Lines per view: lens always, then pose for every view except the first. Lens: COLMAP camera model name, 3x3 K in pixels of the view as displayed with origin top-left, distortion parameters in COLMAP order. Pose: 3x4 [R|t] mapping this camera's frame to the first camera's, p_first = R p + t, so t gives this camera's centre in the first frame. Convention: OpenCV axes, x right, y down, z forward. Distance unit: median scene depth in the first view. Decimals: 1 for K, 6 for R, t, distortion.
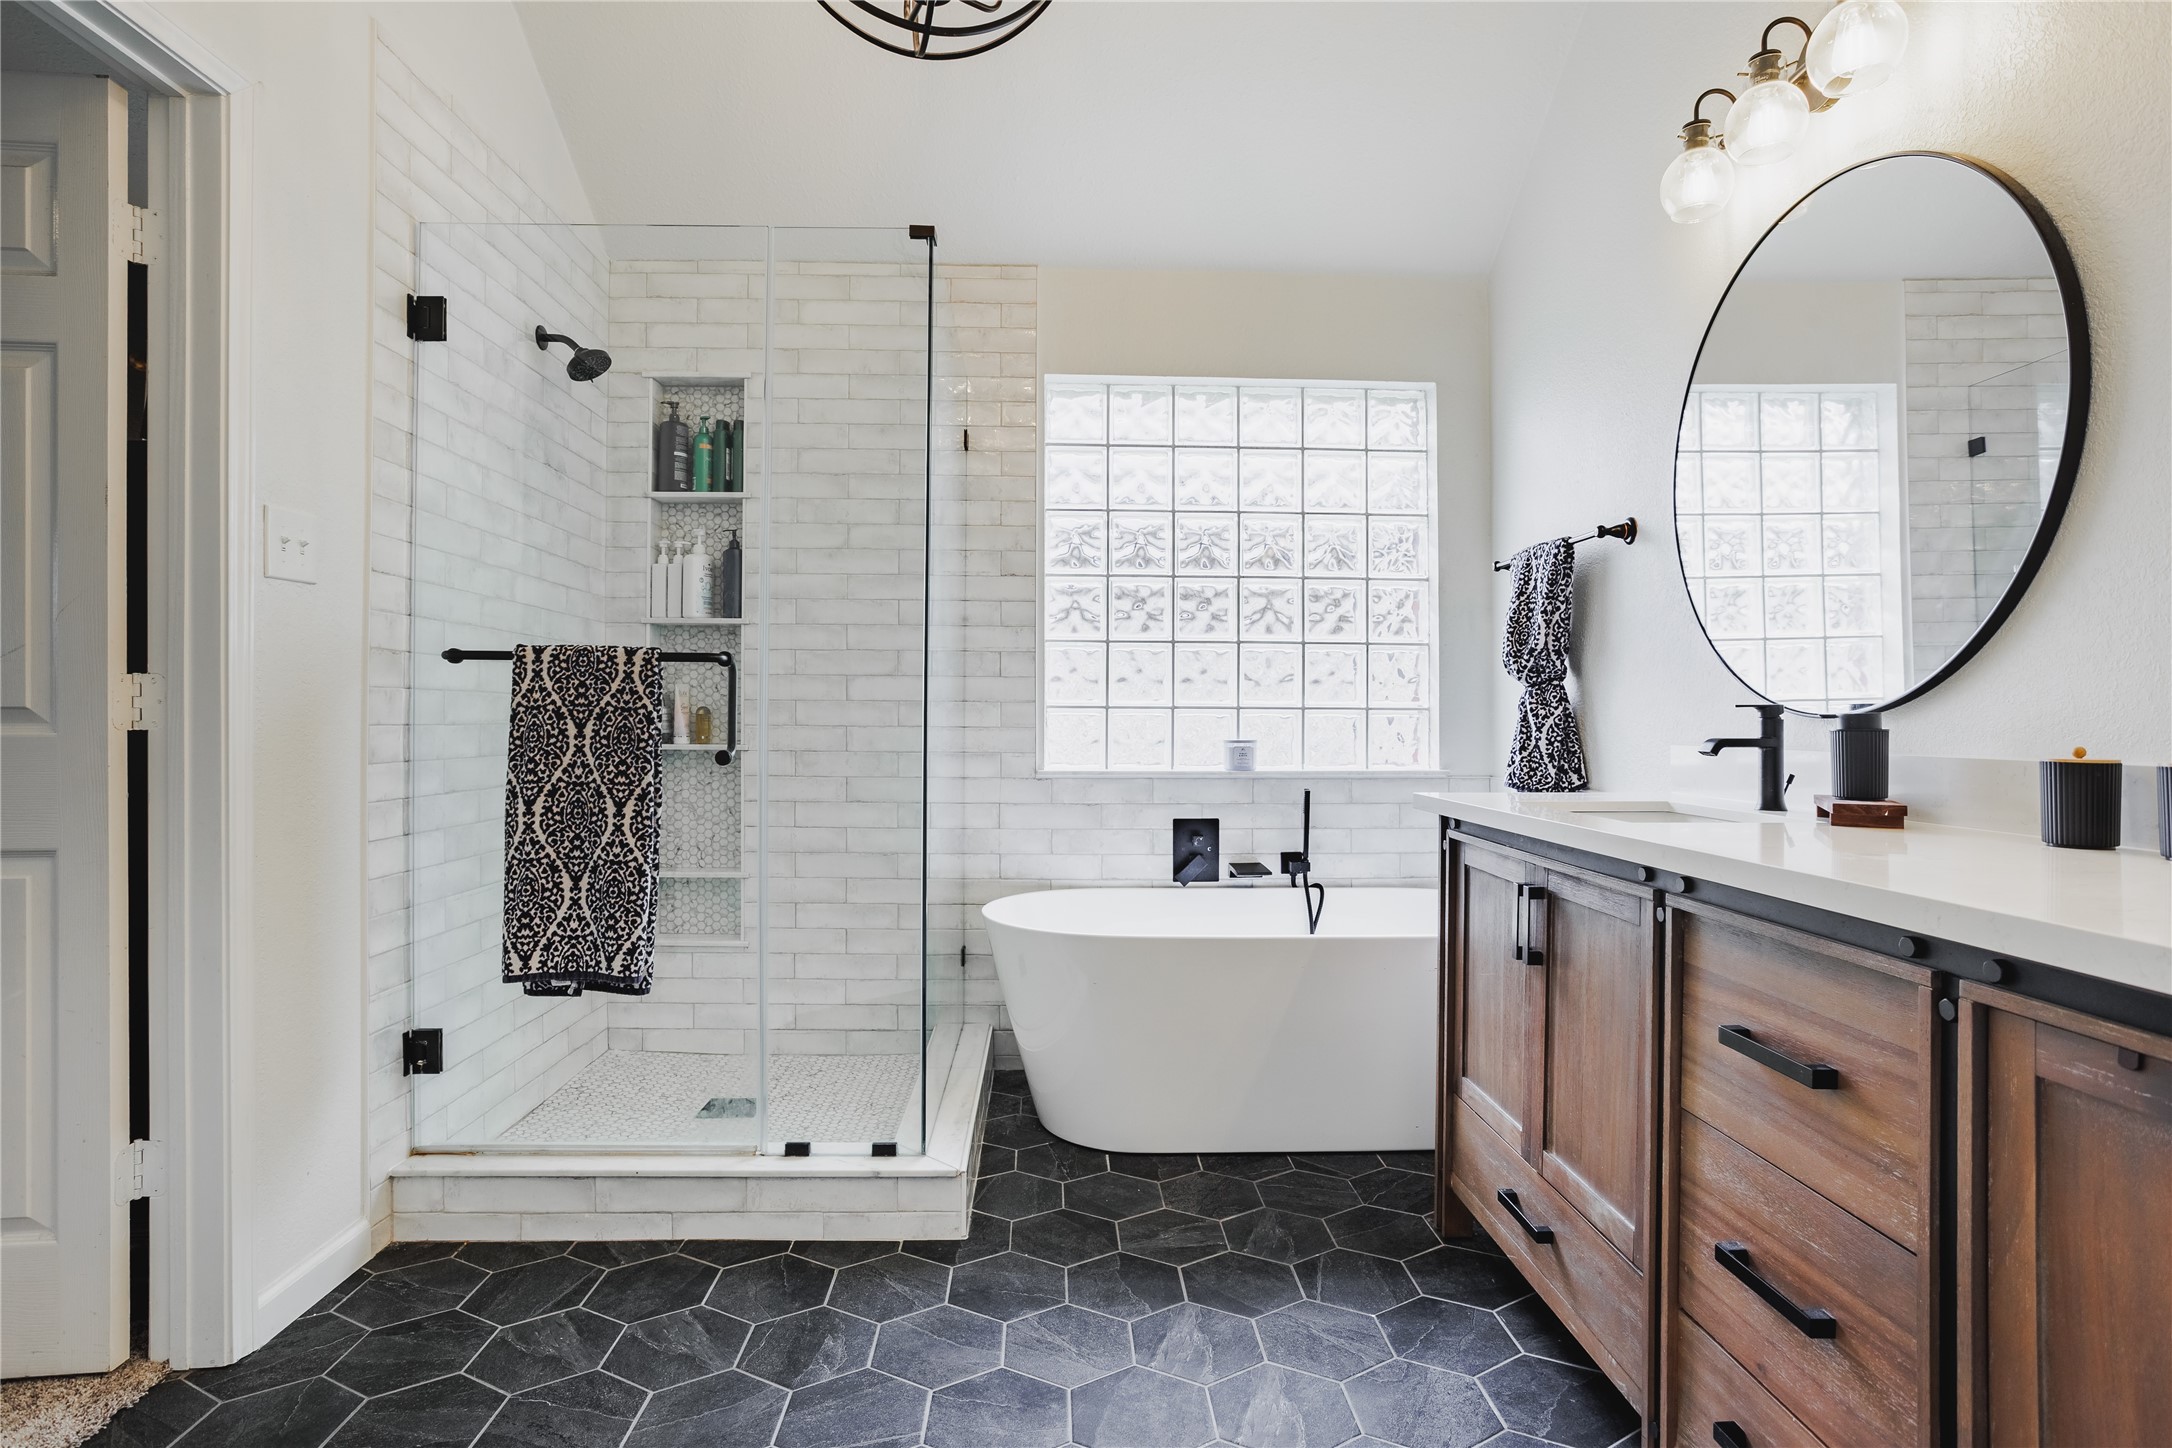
lens RADIAL K [[1071.9, 0, 1086.0], [0, 1071.9, 724.0], [0, 0, 1]] dist [-0.052736, 0.034070]
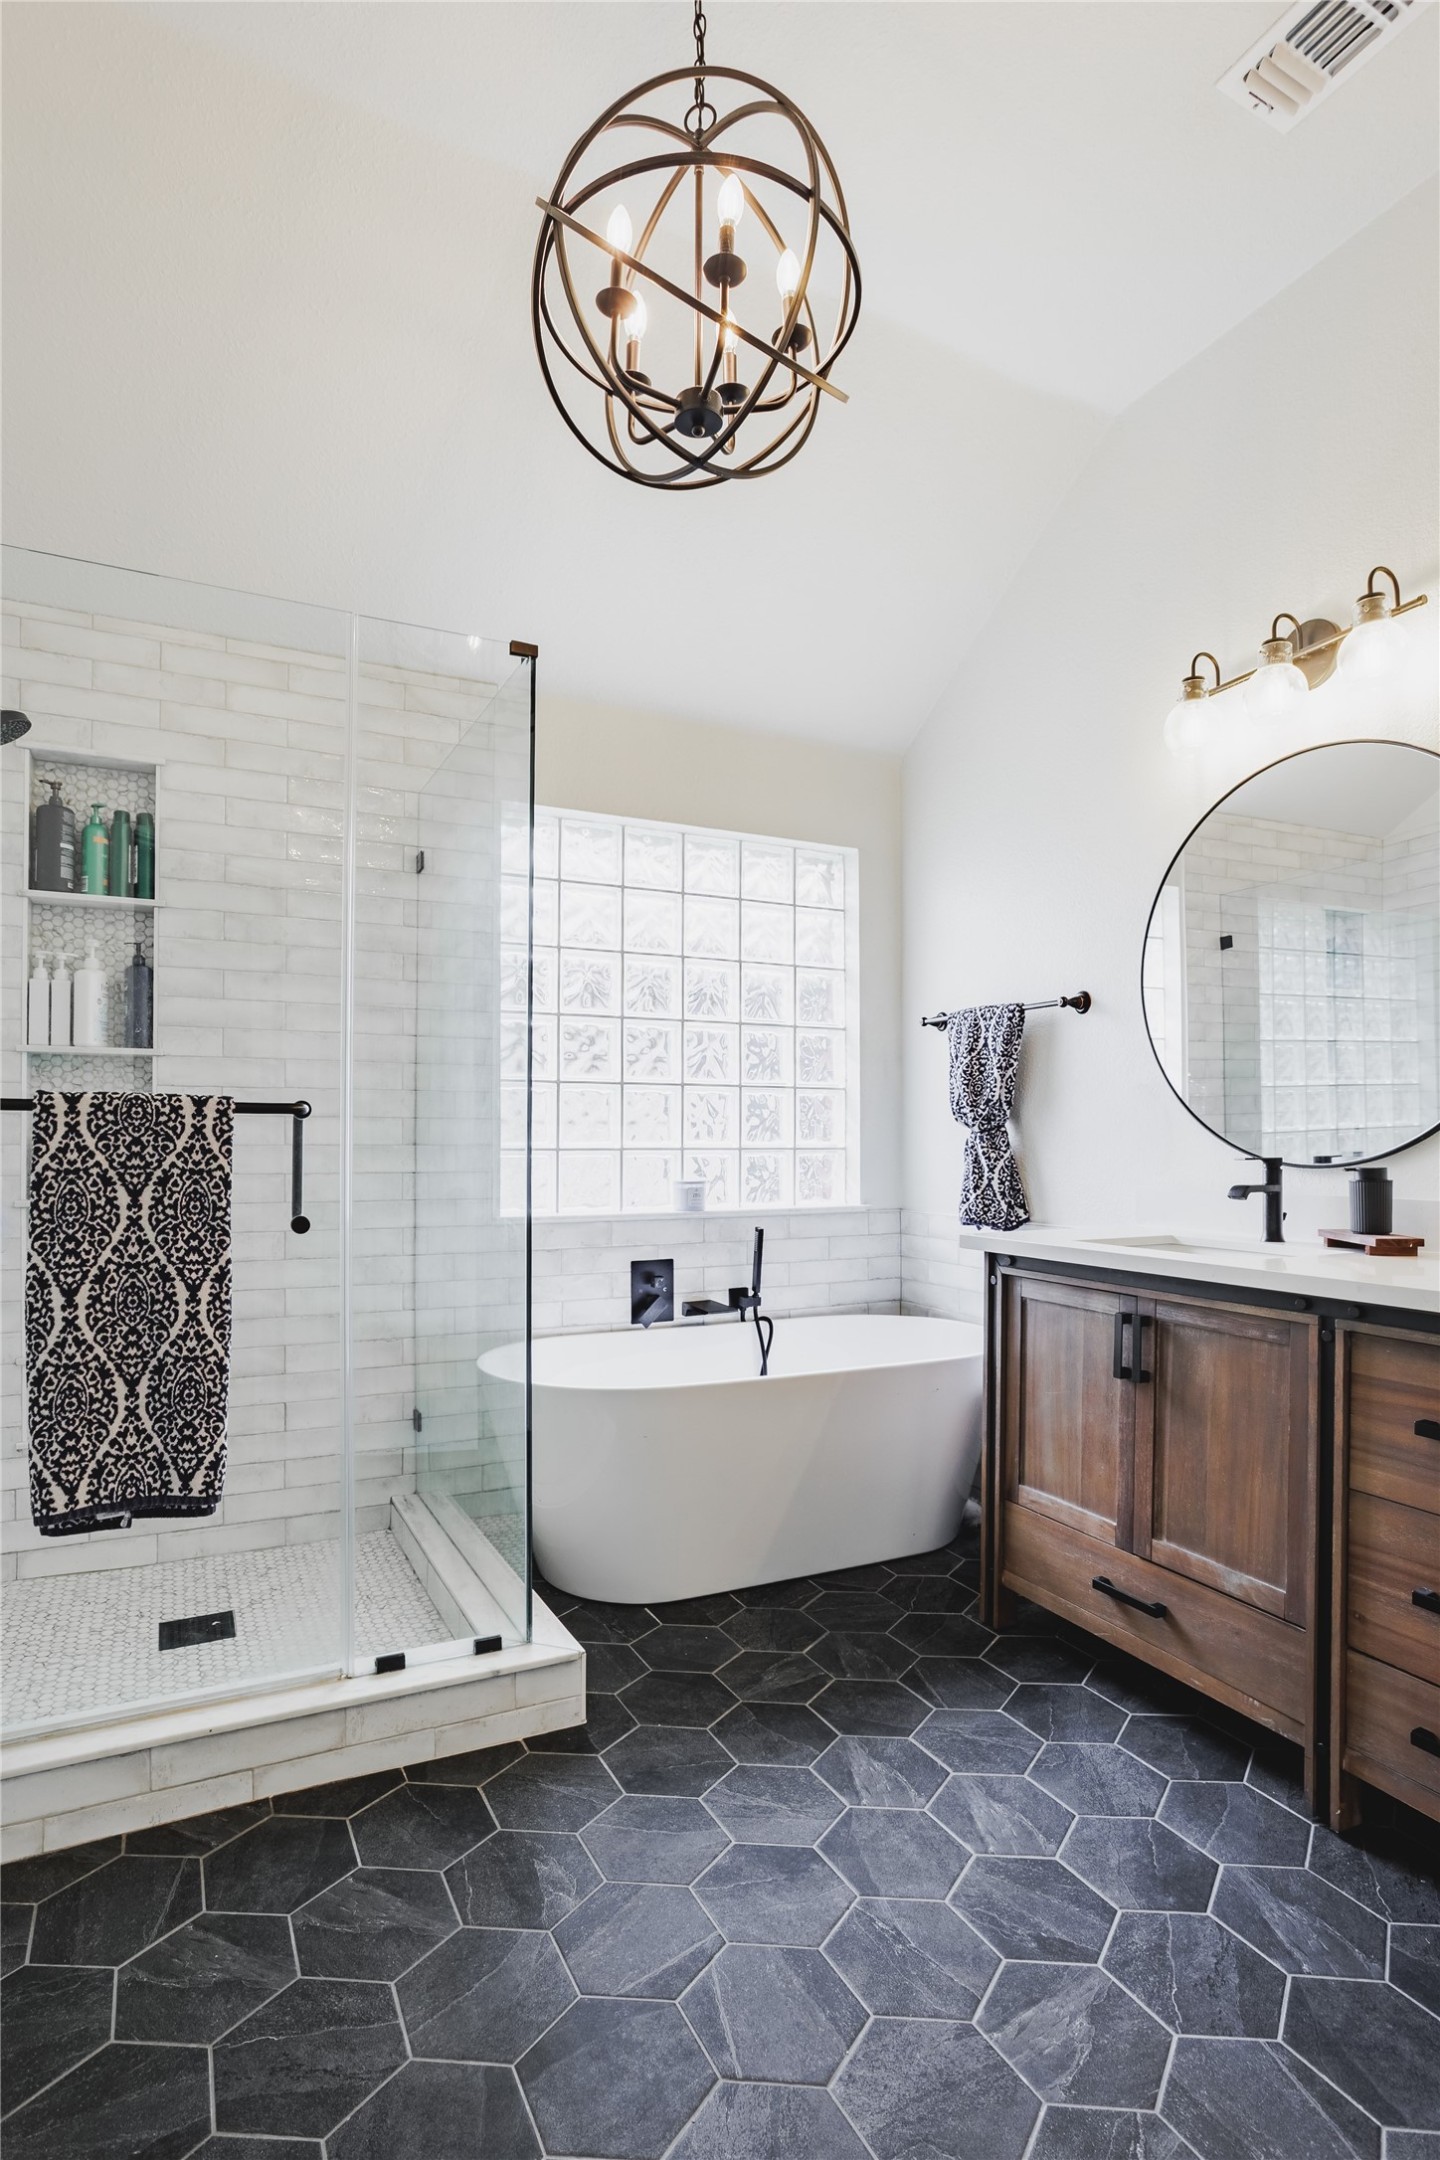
lens RADIAL K [[1066.4, 0, 717.0], [0, 1066.4, 1148.9], [0, 0, 1]] dist [-0.058893, 0.041574]
pose [[0.919535, -0.007726, 0.392931, -0.378899], [0.006790, 0.999970, 0.003772, -0.031427], [-0.392949, -0.000801, 0.919560, 0.090803]]
